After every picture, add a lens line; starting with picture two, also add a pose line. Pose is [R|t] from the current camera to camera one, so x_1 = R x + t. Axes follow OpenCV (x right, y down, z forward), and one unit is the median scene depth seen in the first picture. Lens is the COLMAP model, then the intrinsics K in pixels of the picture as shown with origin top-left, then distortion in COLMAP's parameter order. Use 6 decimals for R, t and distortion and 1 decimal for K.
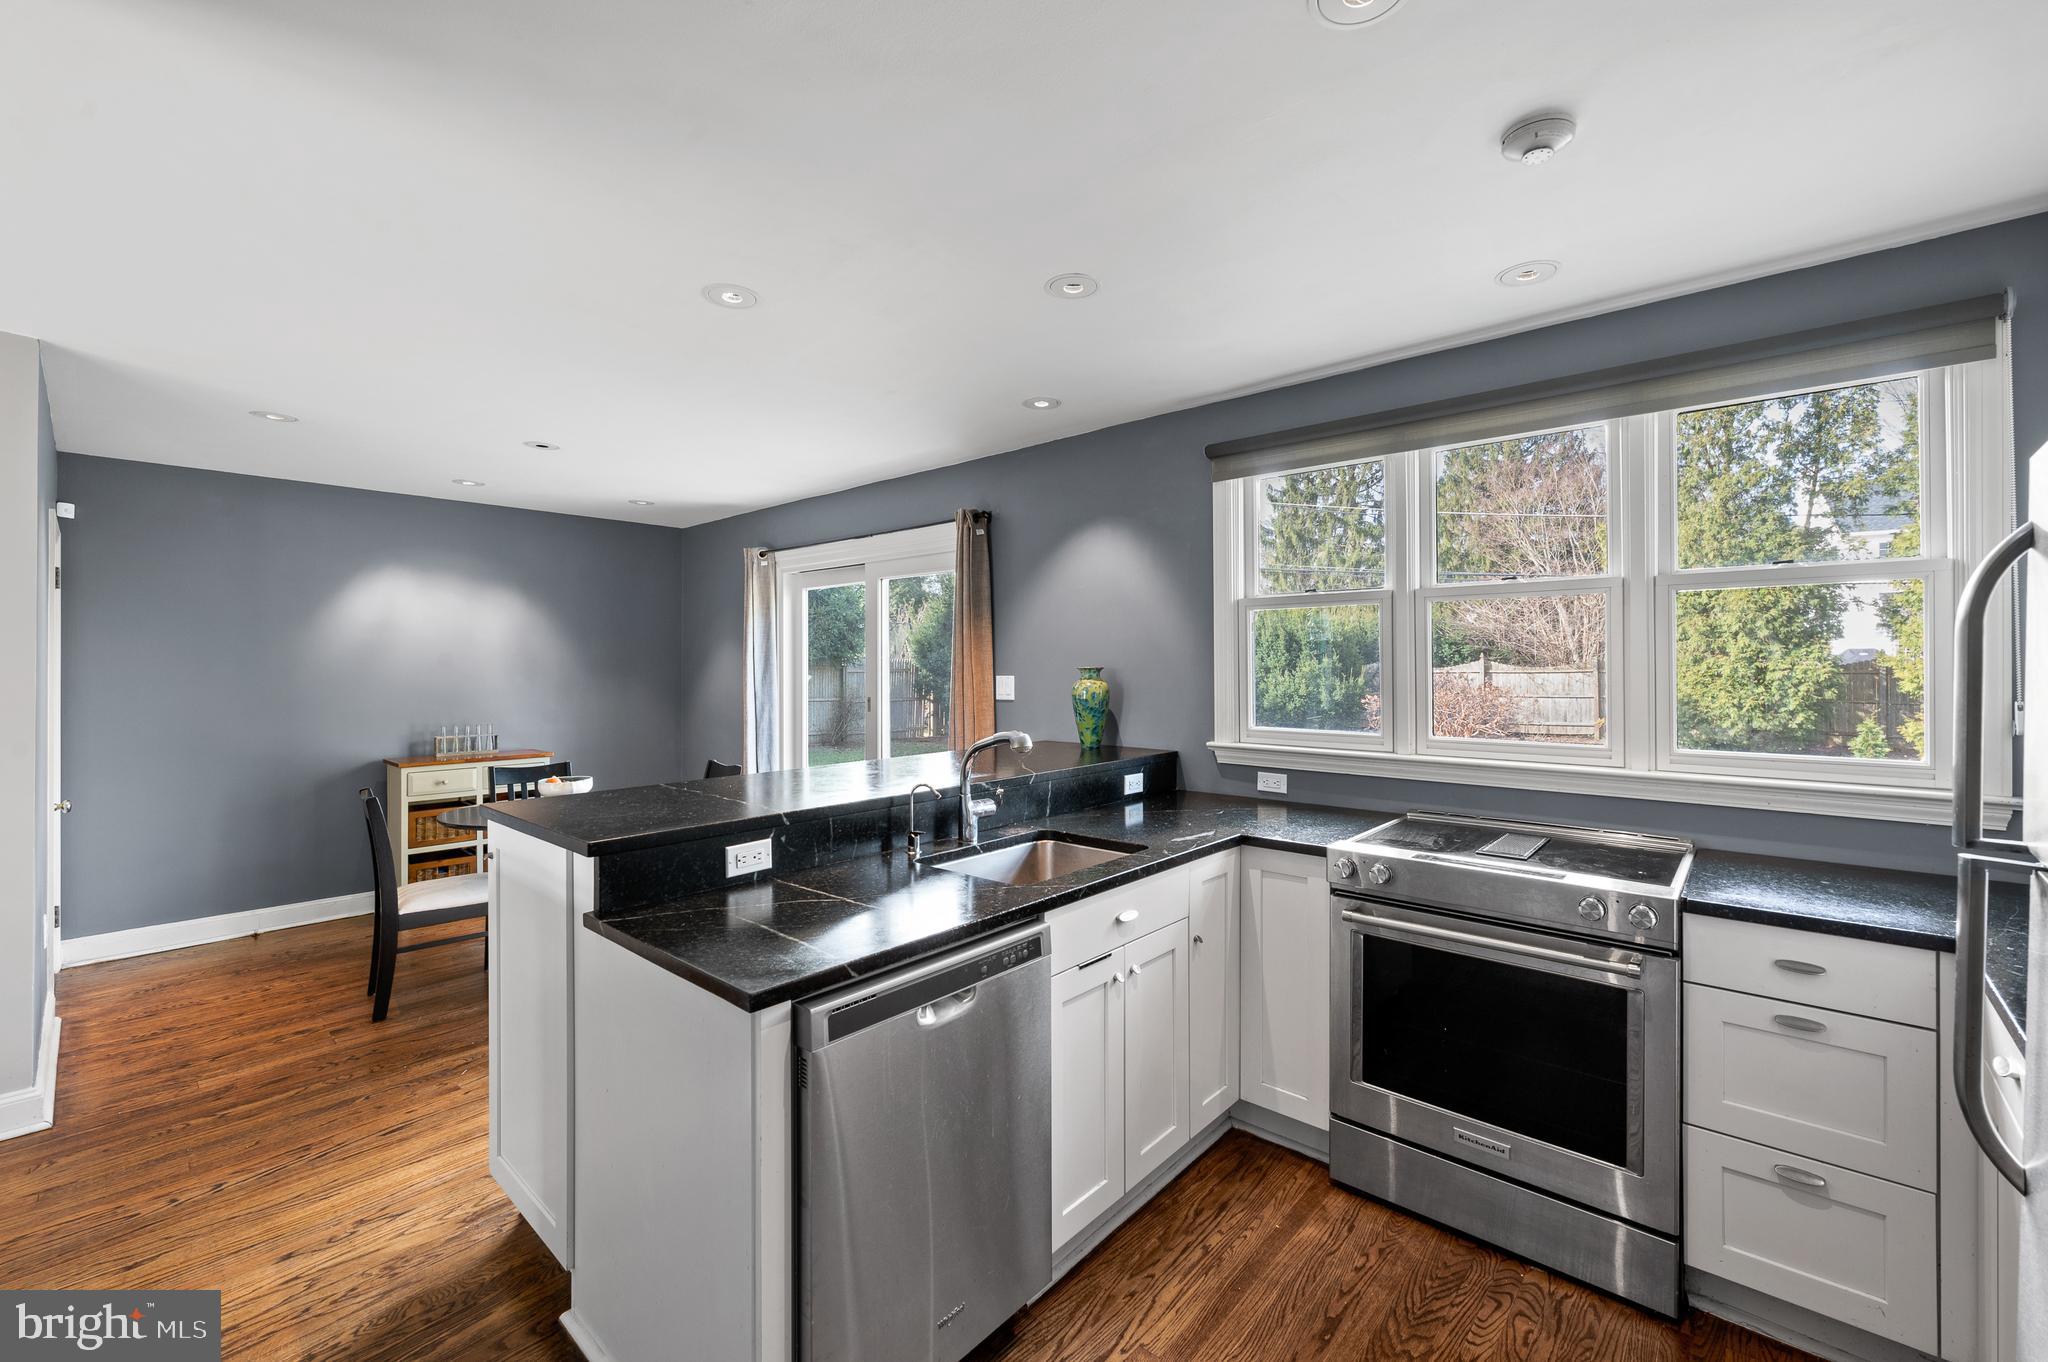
lens RADIAL K [[826.6, 0, 1024.8], [0, 826.6, 661.4], [0, 0, 1]] dist [-0.006497, 0.000353]
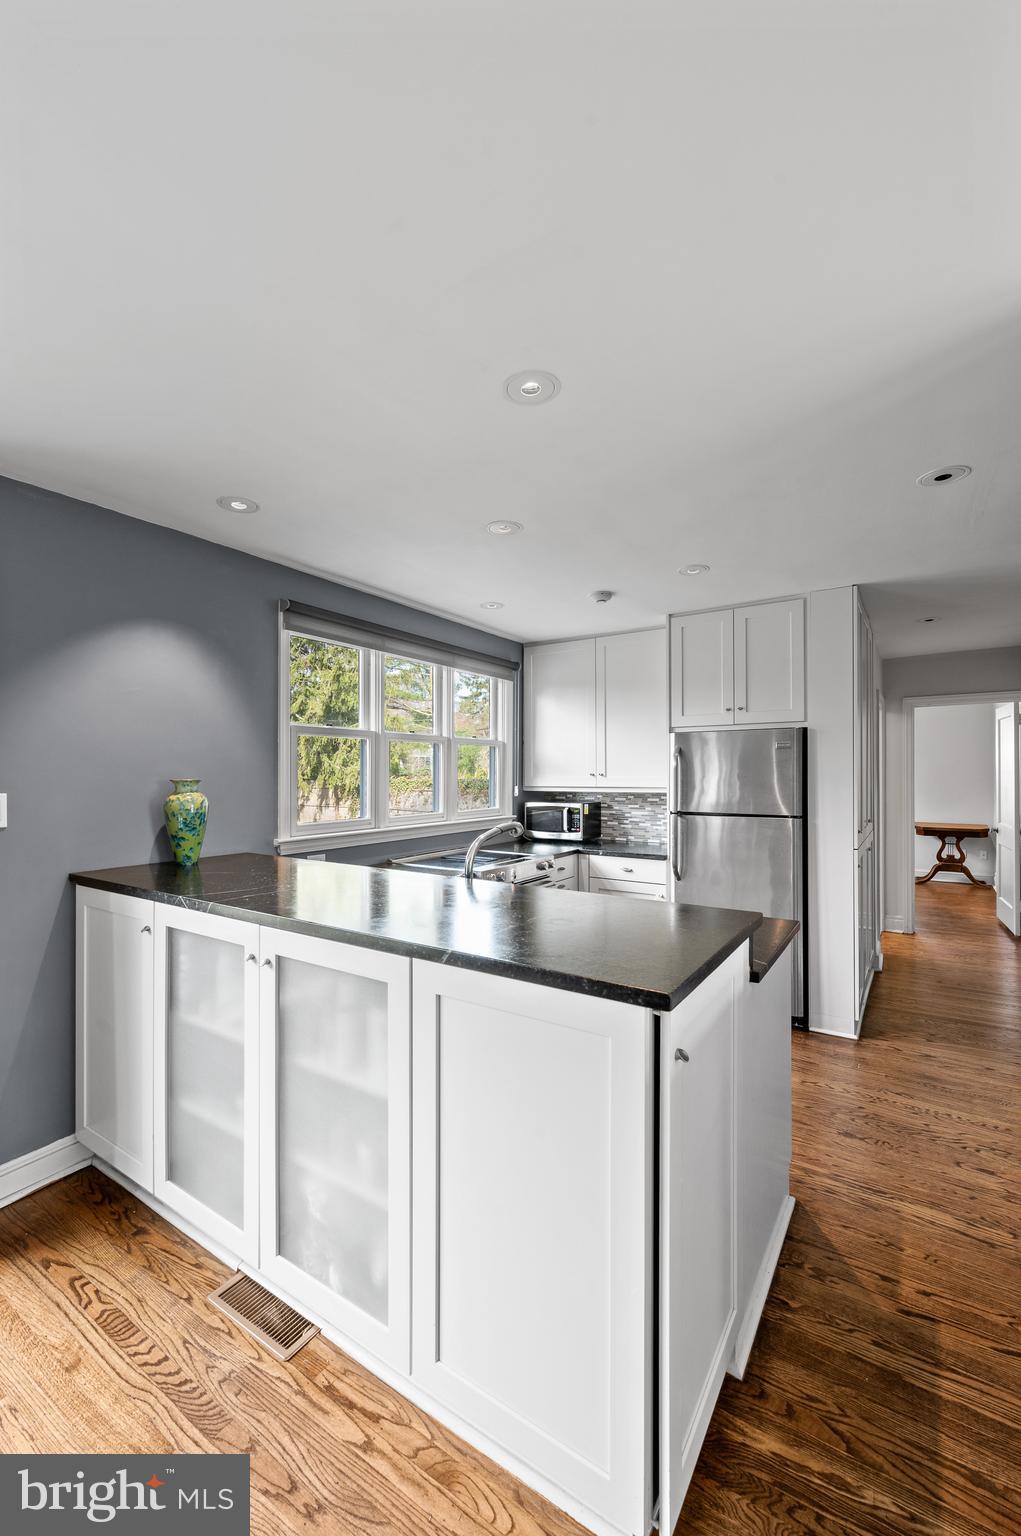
lens RADIAL K [[620.0, 0, 512.5], [0, 620.0, 778.2], [0, 0, 1]] dist [-0.006497, 0.000353]
pose [[-0.153755, -0.004040, 0.988101, -0.726855], [0.000427, 0.999991, 0.004155, 0.003180], [-0.988109, 0.001060, -0.153752, 0.785748]]
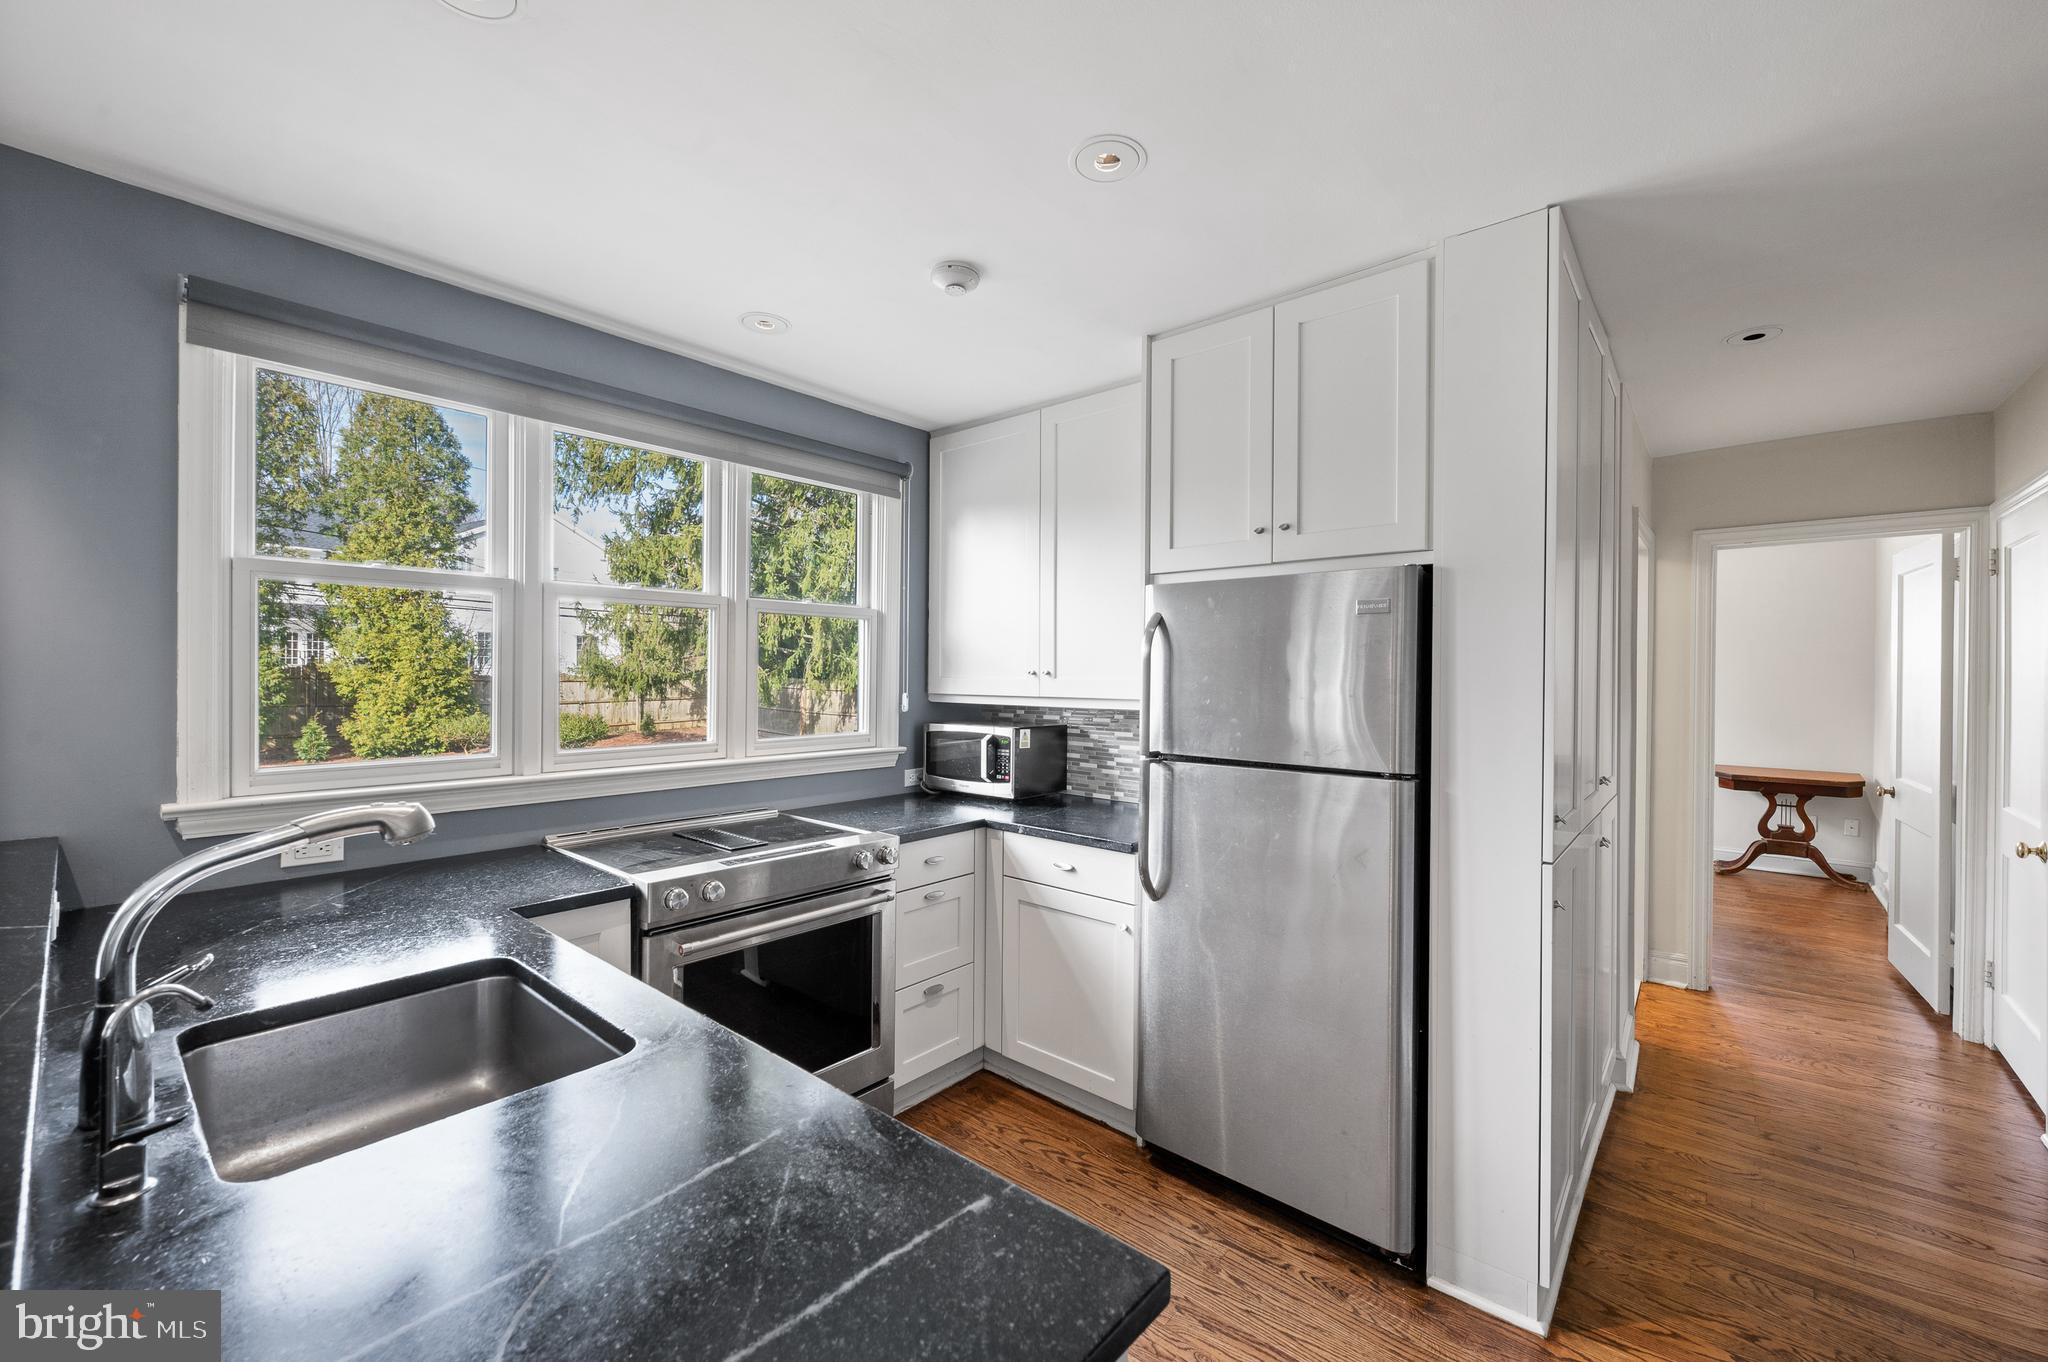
lens RADIAL K [[826.6, 0, 1023.6], [0, 826.6, 680.1], [0, 0, 1]] dist [-0.006497, 0.000353]
pose [[-0.028608, -0.005982, 0.999573, -0.341144], [-0.010483, 0.999929, 0.005684, 0.003901], [-0.999536, -0.010316, -0.028668, 0.433136]]
